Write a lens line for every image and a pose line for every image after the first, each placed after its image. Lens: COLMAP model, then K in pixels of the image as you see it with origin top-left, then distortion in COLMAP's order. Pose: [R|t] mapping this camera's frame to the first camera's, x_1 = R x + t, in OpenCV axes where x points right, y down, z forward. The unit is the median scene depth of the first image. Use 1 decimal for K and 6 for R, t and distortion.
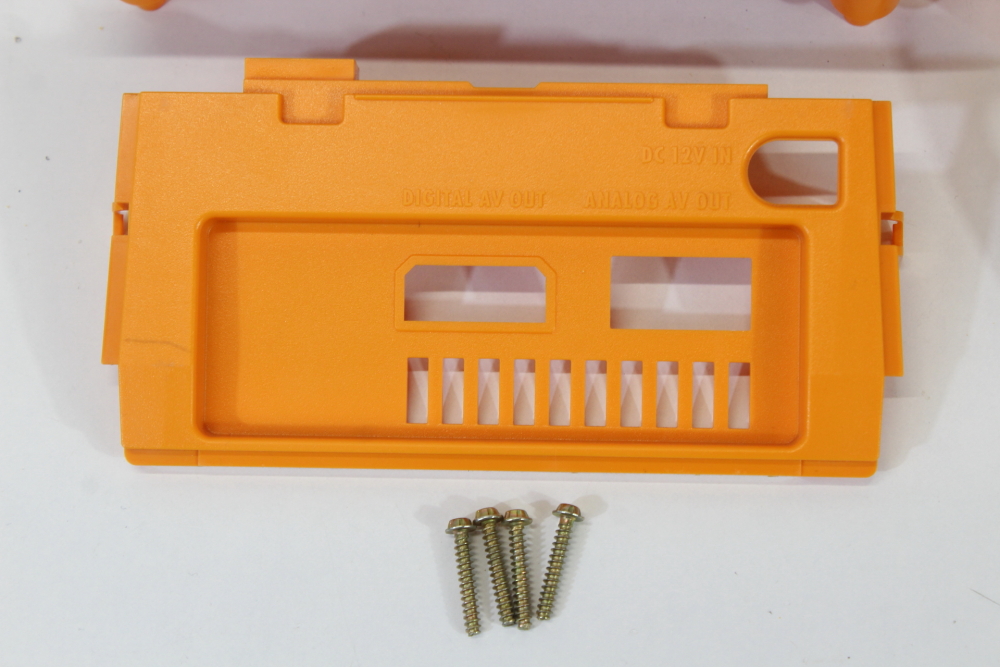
lens RADIAL K [[1621.2, 0, 499.8], [0, 1621.2, 325.7], [0, 0, 1]] dist [0.041271, 0.000000]
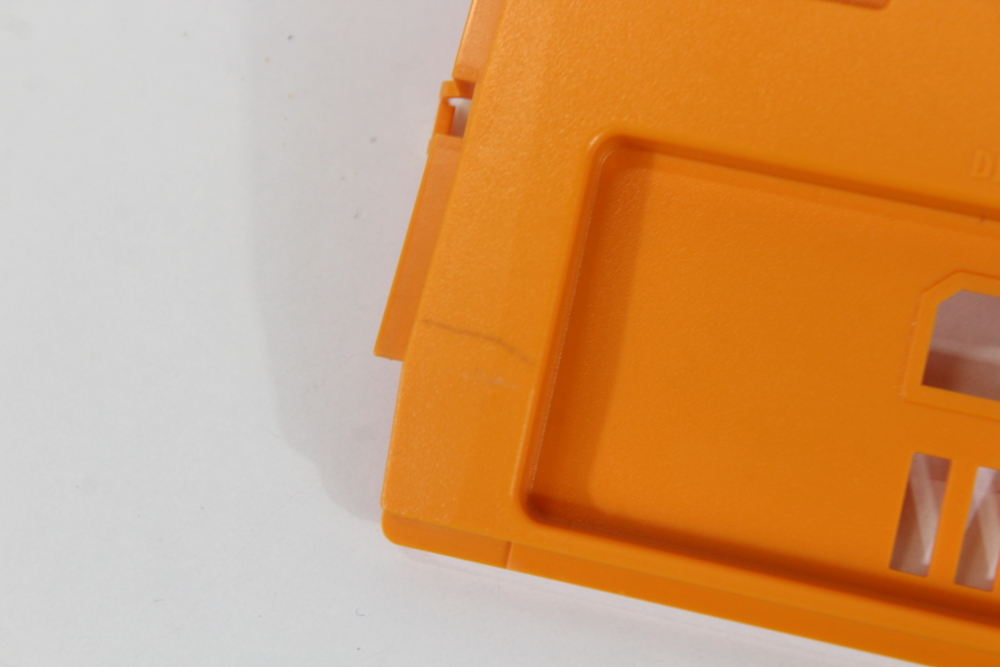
lens RADIAL K [[1621.2, 0, 498.7], [0, 1621.2, 338.4], [0, 0, 1]] dist [0.041271, 0.000000]
pose [[0.973826, 0.200005, -0.107988, -0.143105], [-0.201746, 0.979423, -0.005331, 0.012529], [0.104700, 0.026978, 0.994138, 0.447314]]
